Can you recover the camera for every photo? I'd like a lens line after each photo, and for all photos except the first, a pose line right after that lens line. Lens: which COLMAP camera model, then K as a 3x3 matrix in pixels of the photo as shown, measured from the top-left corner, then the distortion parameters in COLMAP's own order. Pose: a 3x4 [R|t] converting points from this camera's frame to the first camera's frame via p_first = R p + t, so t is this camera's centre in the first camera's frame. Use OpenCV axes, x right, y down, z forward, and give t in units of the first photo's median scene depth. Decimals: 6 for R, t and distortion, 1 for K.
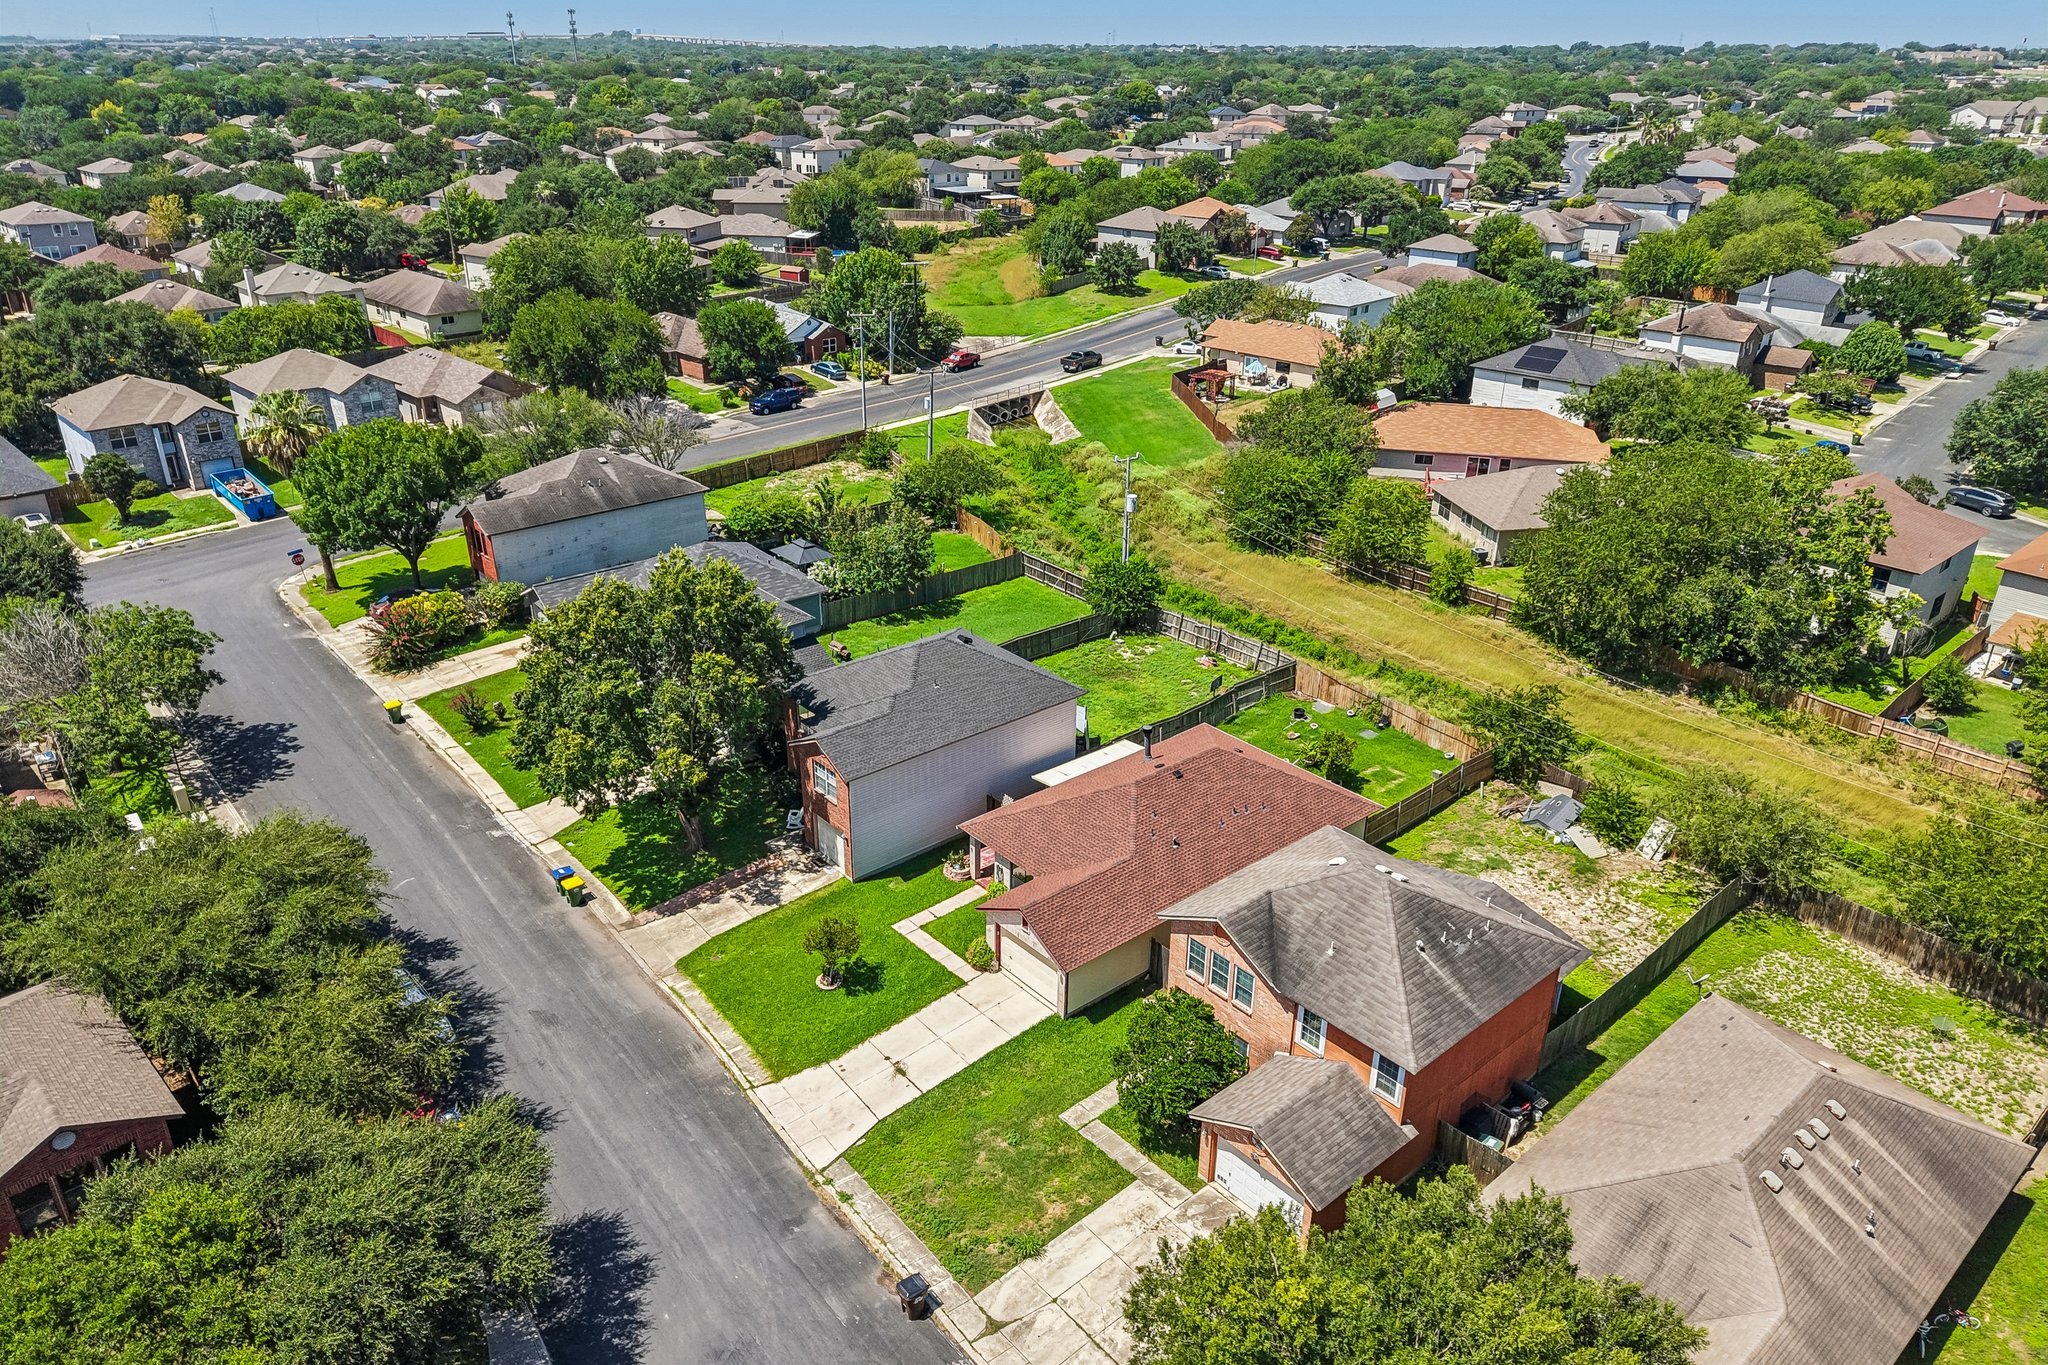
lens RADIAL K [[1363.1, 0, 1024.1], [0, 1363.1, 694.3], [0, 0, 1]] dist [0.026442, -0.022824]
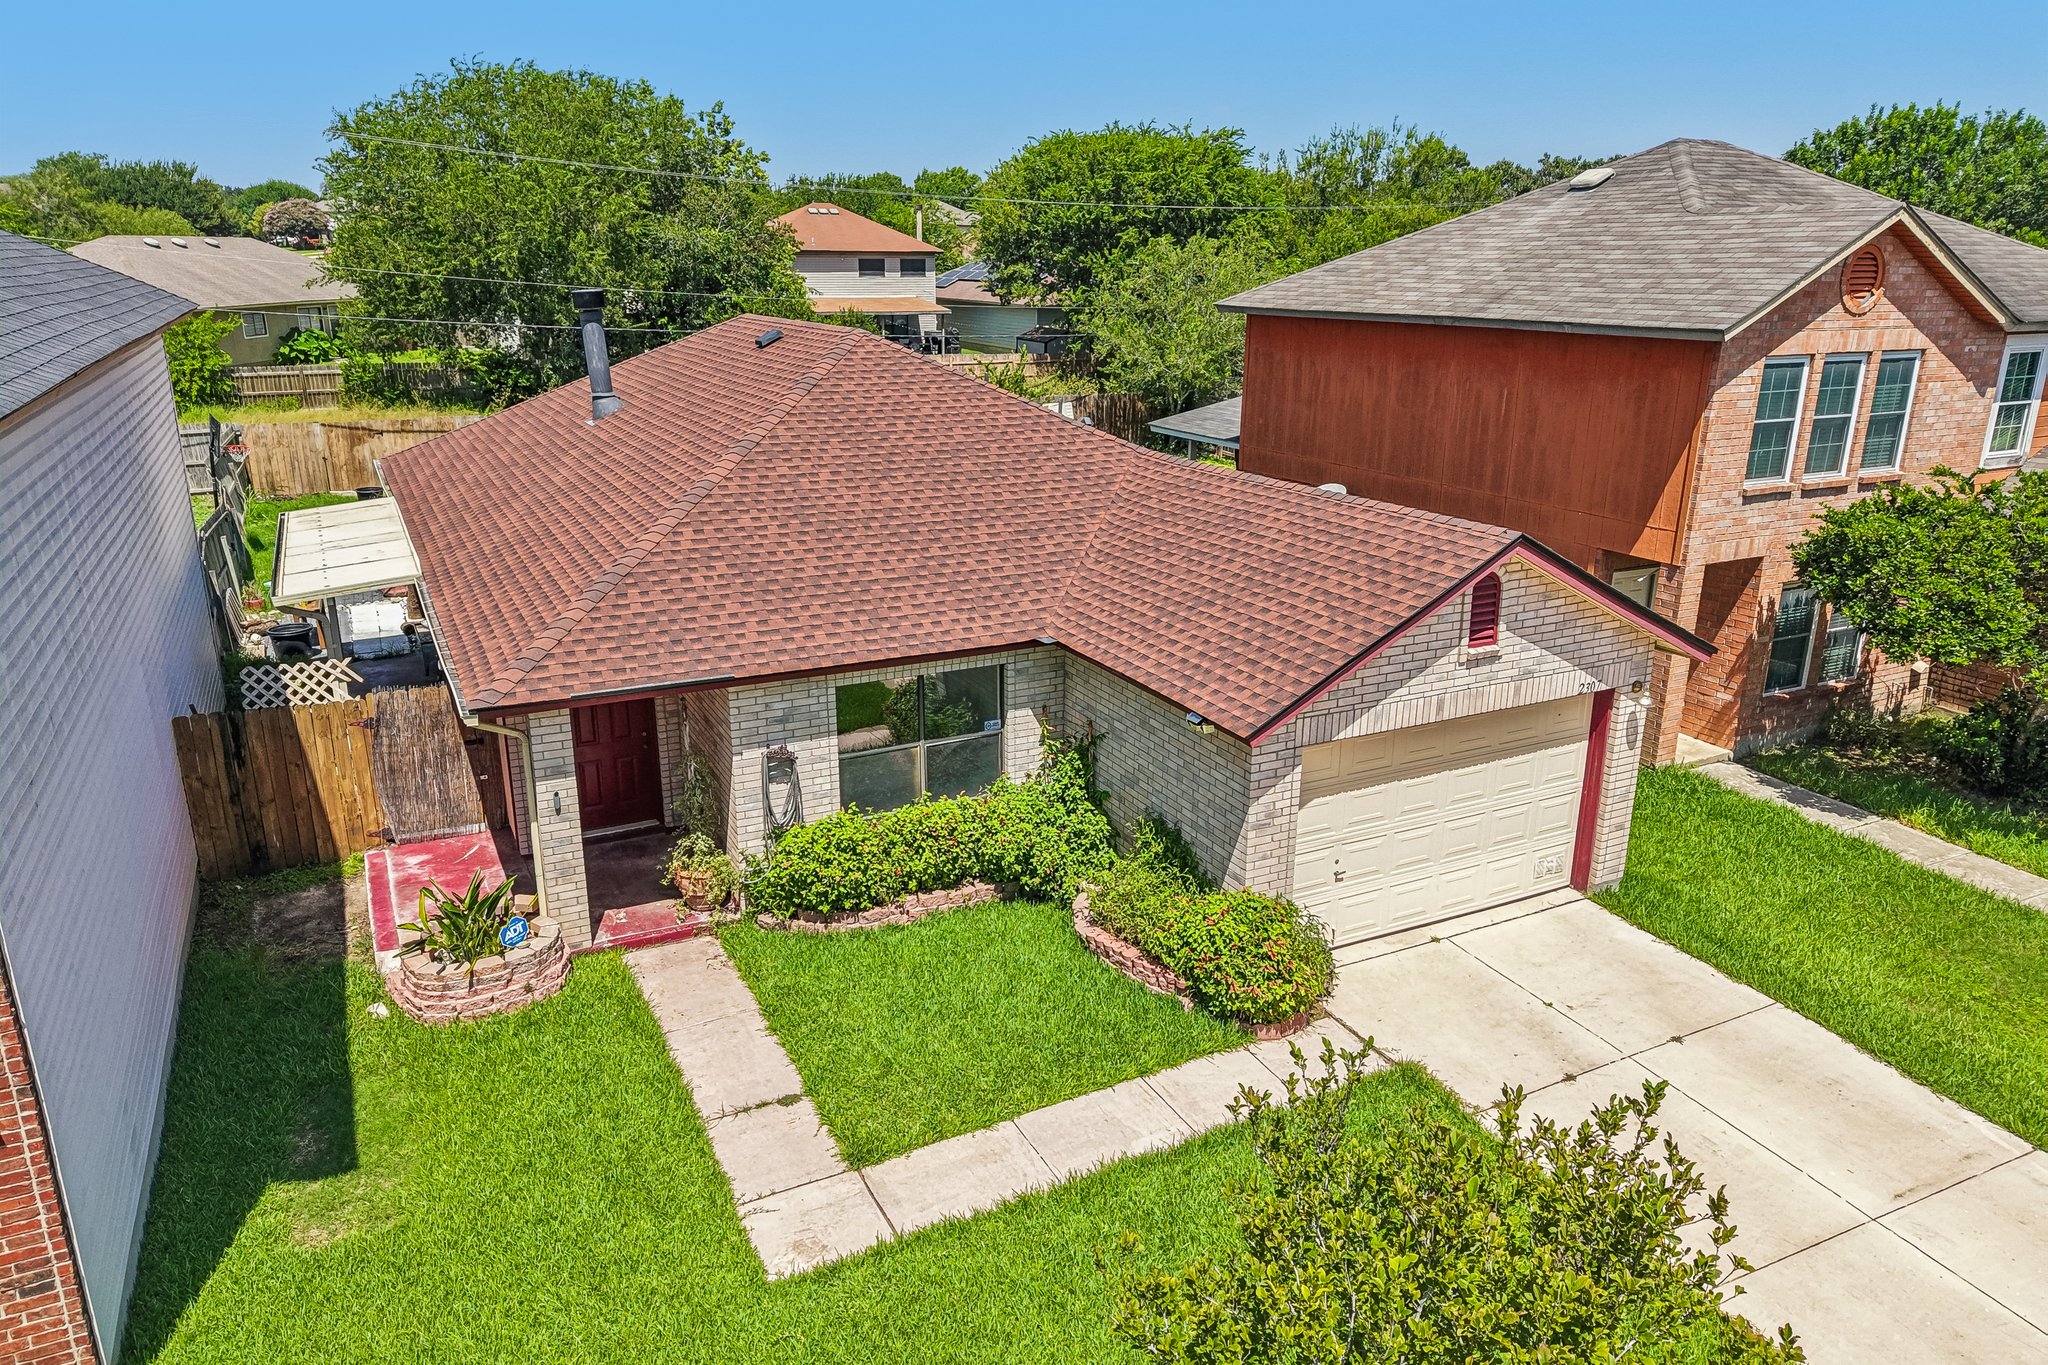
lens RADIAL K [[1363.1, 0, 1024.1], [0, 1363.1, 694.3], [0, 0, 1]] dist [0.026442, -0.022824]
pose [[0.240562, -0.304688, 0.921572, -0.145776], [0.414404, 0.890812, 0.186344, 0.065999], [-0.877724, 0.337076, 0.340559, 0.623576]]
